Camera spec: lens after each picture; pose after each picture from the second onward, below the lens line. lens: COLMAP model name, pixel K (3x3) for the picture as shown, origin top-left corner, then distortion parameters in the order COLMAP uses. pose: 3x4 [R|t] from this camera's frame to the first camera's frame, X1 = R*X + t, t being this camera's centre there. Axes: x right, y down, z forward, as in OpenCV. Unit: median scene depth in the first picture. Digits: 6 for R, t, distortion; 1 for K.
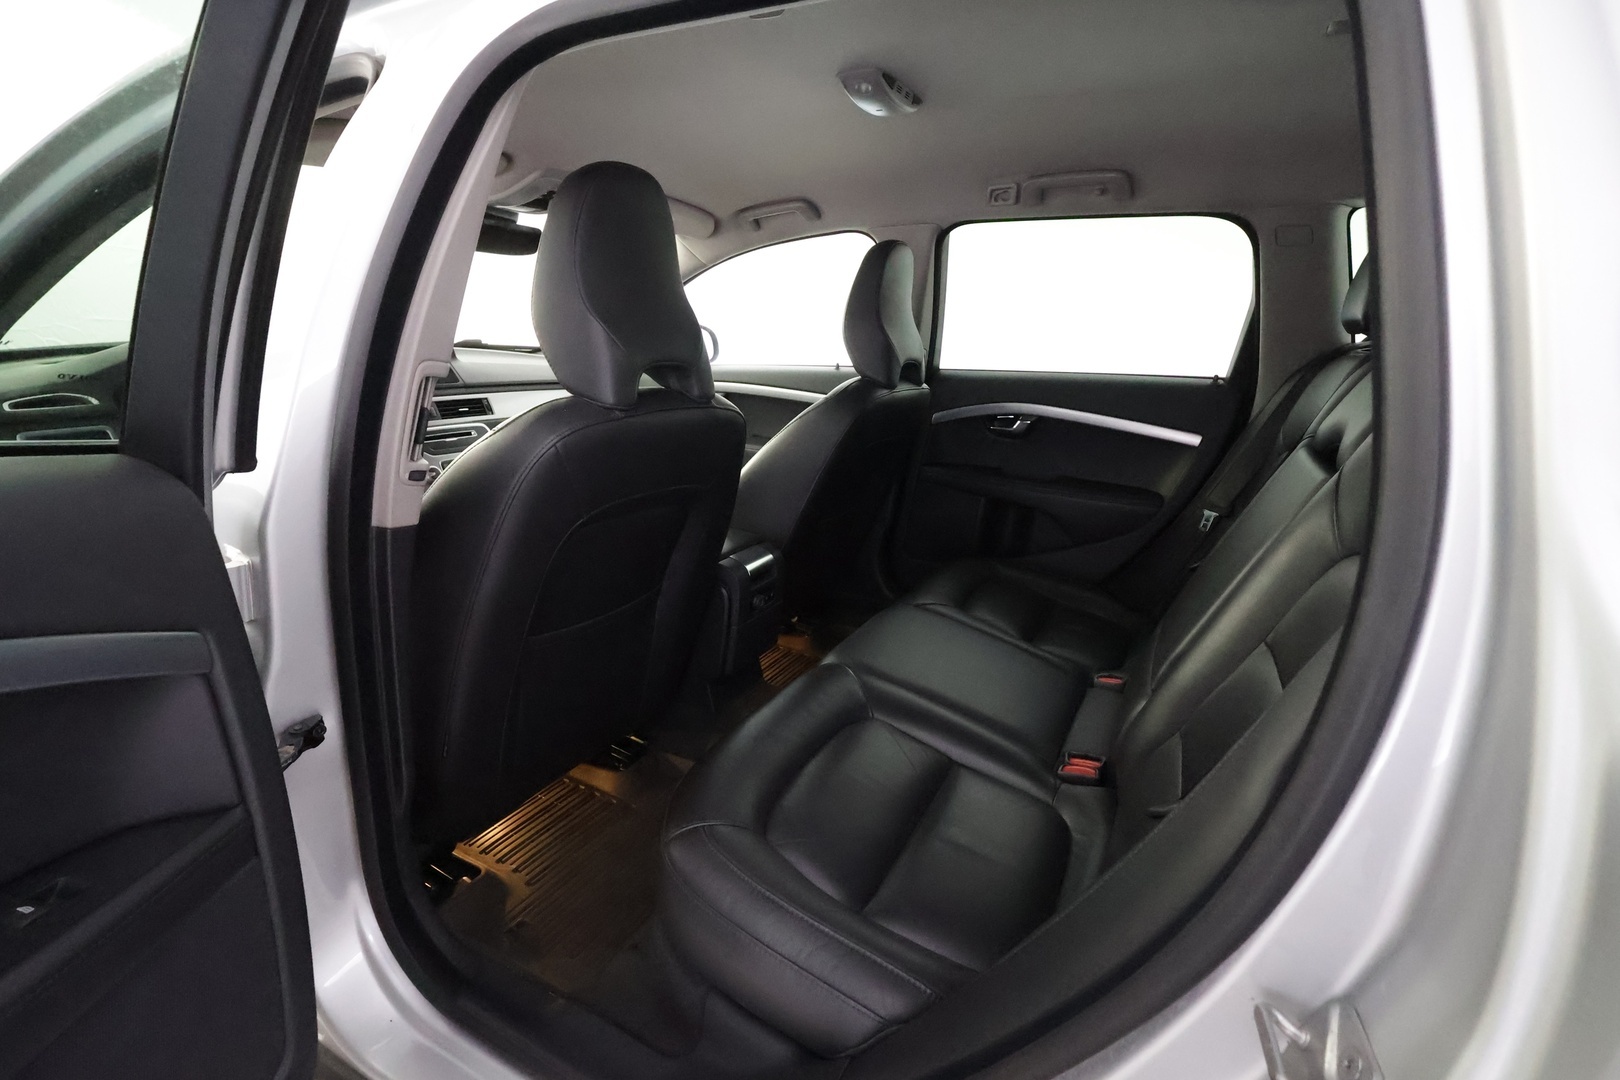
lens RADIAL K [[751.1, 0, 812.6], [0, 751.1, 540.0], [0, 0, 1]] dist [-0.001847, -0.000057]
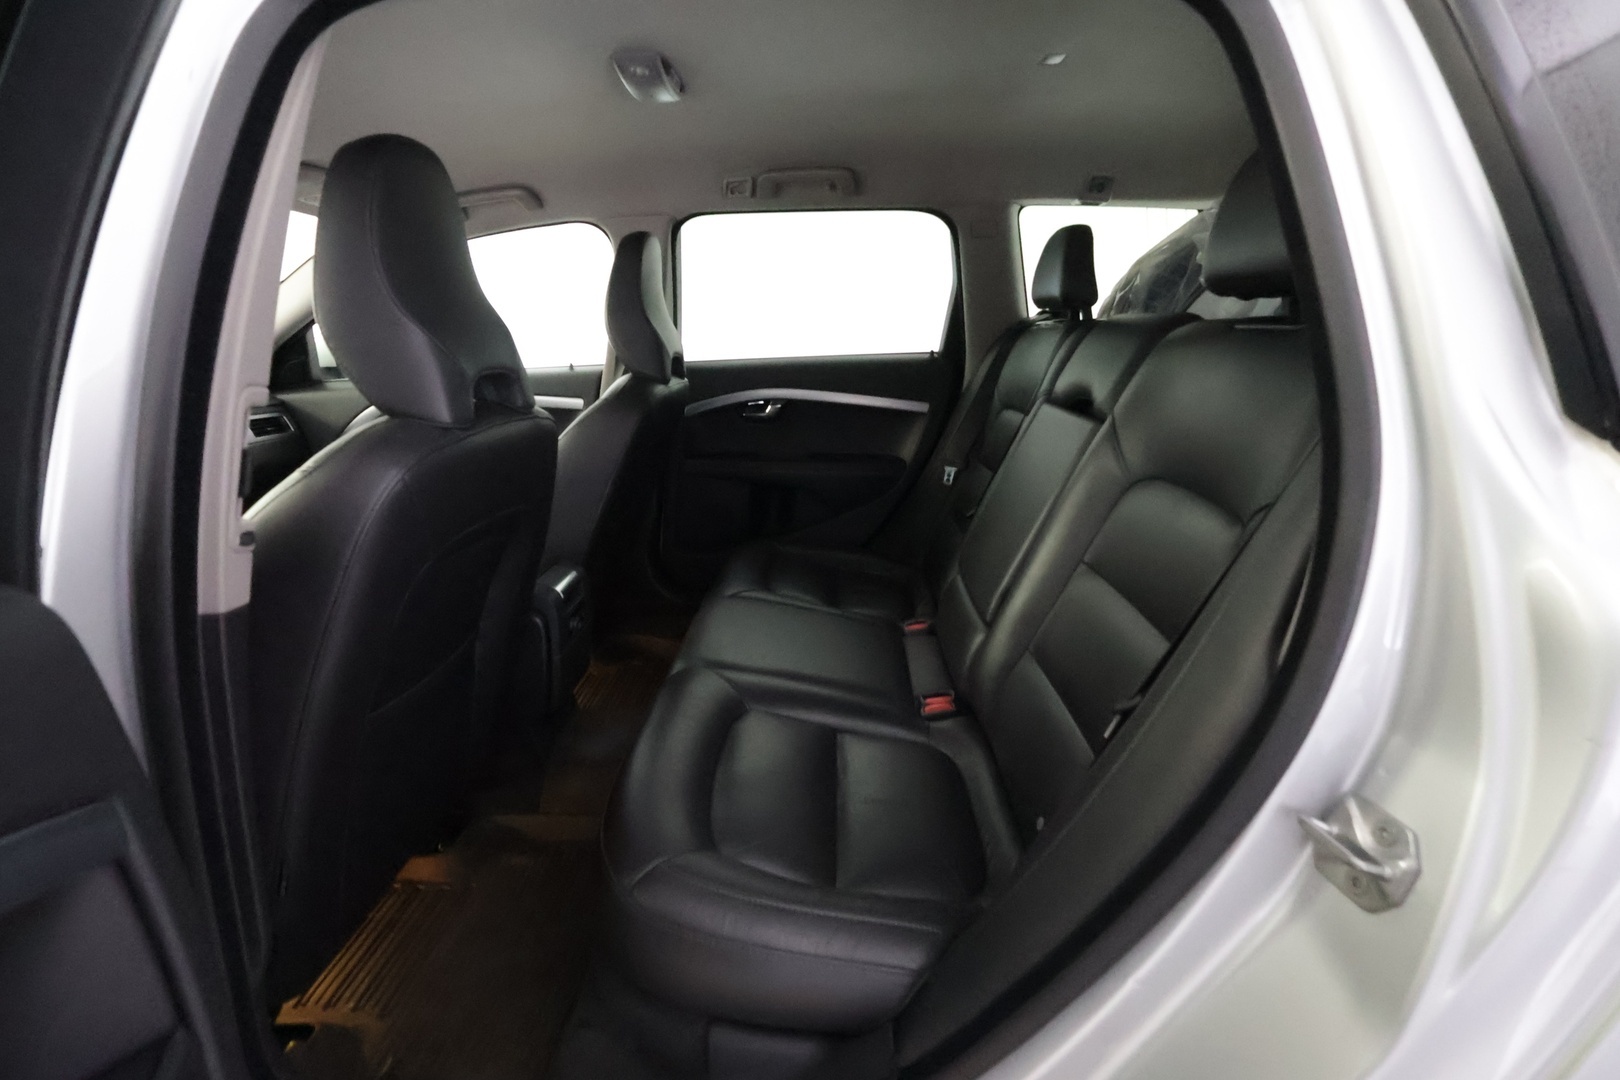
lens RADIAL K [[747.6, 0, 810.0], [0, 747.6, 540.0], [0, 0, 1]] dist [-0.000813, 0.000362]
pose [[0.898387, -0.163714, 0.407552, -0.159246], [0.159799, 0.986173, 0.043894, -0.013001], [-0.409103, 0.025693, 0.912126, 0.038614]]
